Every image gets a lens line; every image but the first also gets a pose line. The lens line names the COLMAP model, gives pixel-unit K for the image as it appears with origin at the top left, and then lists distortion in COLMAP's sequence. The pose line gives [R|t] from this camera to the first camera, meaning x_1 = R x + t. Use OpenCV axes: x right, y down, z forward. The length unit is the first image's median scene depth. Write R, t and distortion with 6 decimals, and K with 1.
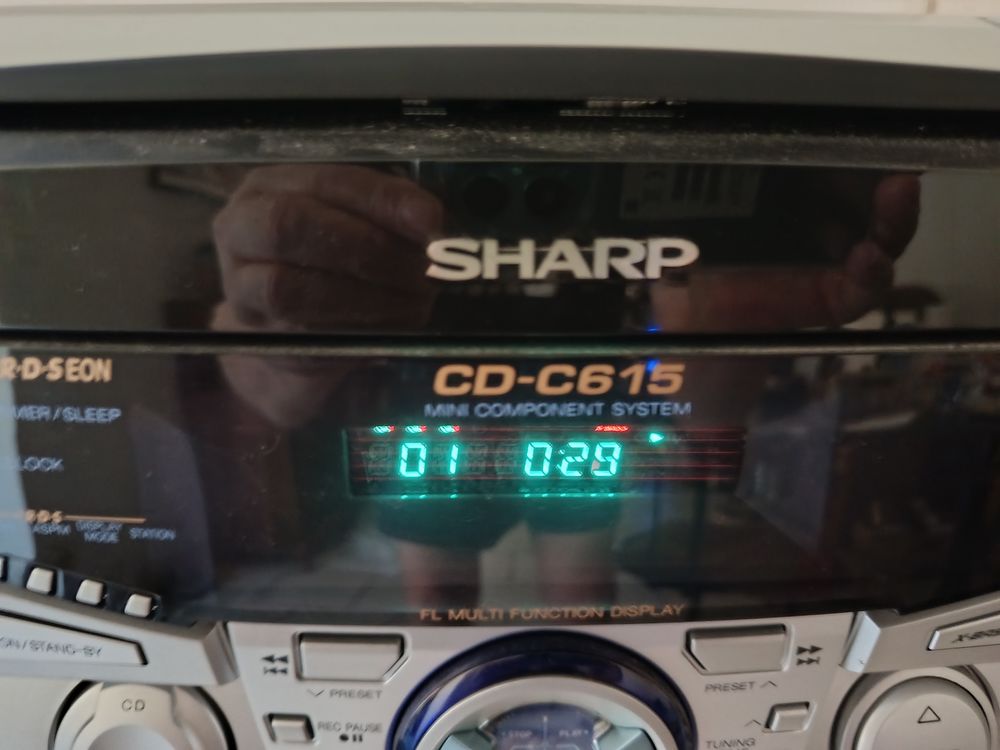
lens RADIAL K [[691.9, 0, 500.0], [0, 691.9, 375.0], [0, 0, 1]] dist [-0.001882, -0.040818]
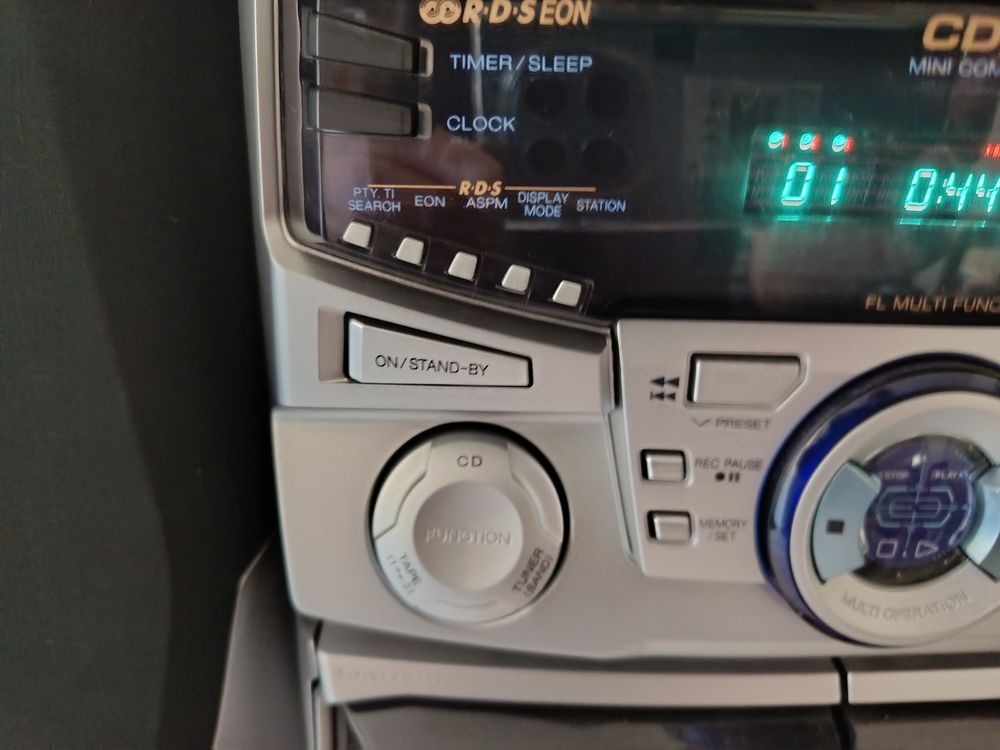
lens RADIAL K [[711.3, 0, 500.0], [0, 711.3, 375.0], [0, 0, 1]] dist [-0.000972, -0.053914]
pose [[0.999877, 0.011674, 0.010519, -0.576018], [-0.011706, 0.999927, 0.003027, 0.409521], [-0.010483, -0.003150, 0.999940, 0.017683]]
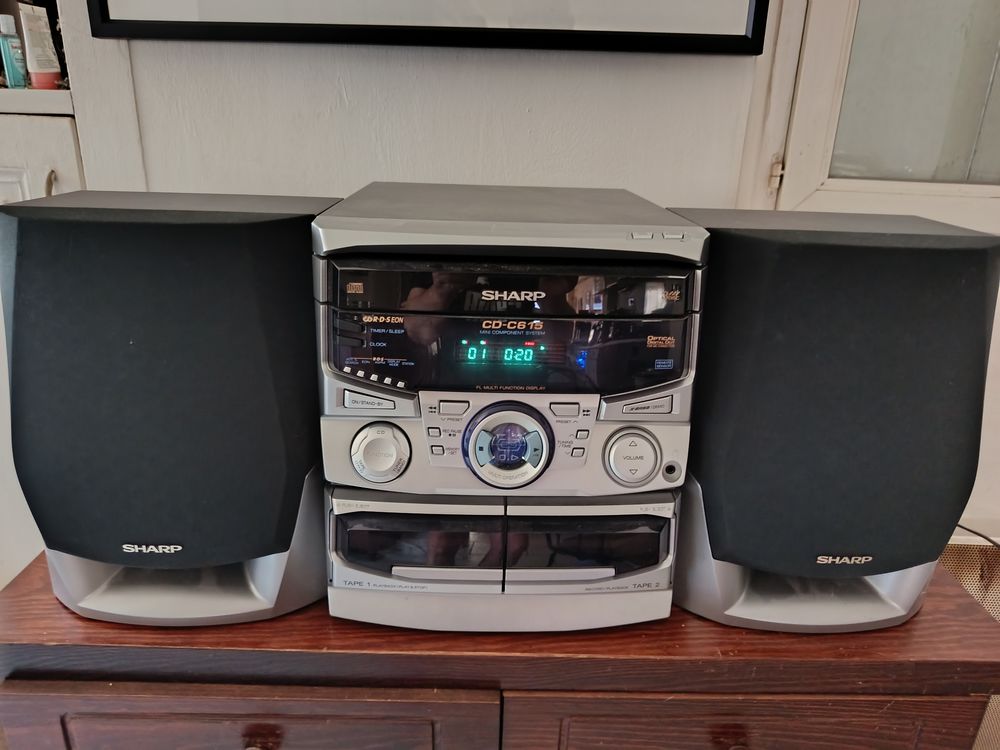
lens RADIAL K [[671.4, 0, 513.5], [0, 671.4, 374.0], [0, 0, 1]] dist [0.126688, -0.266637]
pose [[0.999463, 0.020424, 0.025637, -0.005479], [-0.018584, 0.997369, -0.070067, 0.480665], [-0.027001, 0.069553, 0.997213, -2.470846]]
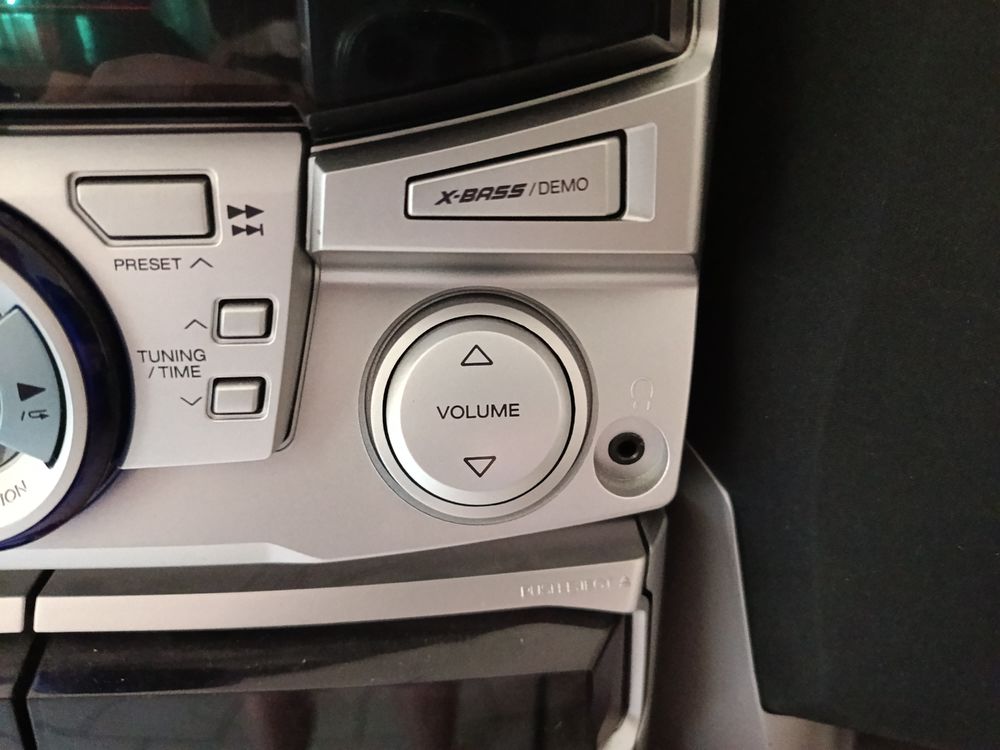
lens RADIAL K [[699.1, 0, 500.0], [0, 699.1, 375.0], [0, 0, 1]] dist [-0.002168, -0.092574]
pose [[0.999357, -0.013511, 0.033198, 0.742430], [0.013725, 0.999886, -0.006232, 0.620852], [-0.033110, 0.006684, 0.999429, 0.224025]]
